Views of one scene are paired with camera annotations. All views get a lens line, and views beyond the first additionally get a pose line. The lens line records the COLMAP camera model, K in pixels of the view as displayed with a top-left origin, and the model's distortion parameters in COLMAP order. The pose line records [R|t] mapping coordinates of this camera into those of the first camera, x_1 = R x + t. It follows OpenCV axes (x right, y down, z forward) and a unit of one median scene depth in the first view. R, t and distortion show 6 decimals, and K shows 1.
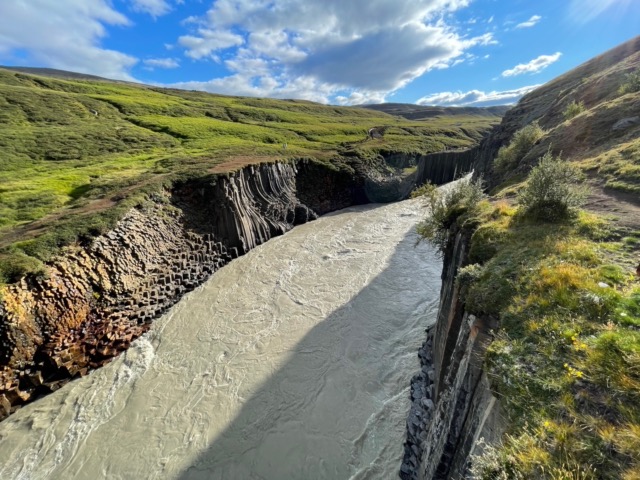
lens RADIAL K [[260.8, 0, 320.5], [0, 260.8, 238.4], [0, 0, 1]] dist [0.001550, -0.000516]
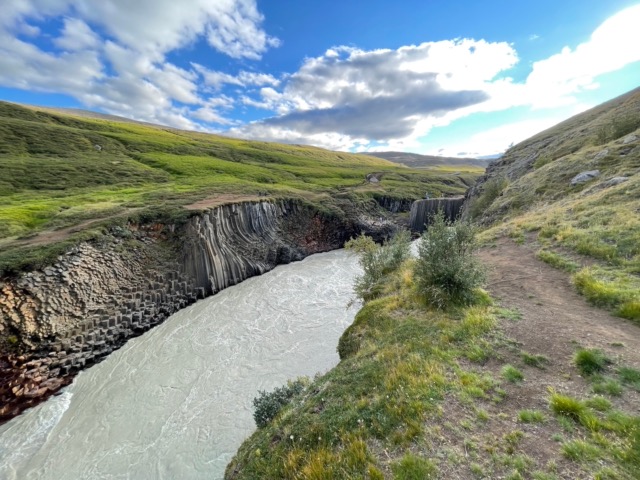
lens RADIAL K [[260.8, 0, 319.8], [0, 260.8, 238.8], [0, 0, 1]] dist [0.001550, -0.000516]
pose [[0.998732, 0.046745, -0.018704, 0.109600], [-0.048978, 0.988102, -0.145792, -0.024413], [0.011666, 0.146523, 0.989139, 0.057504]]
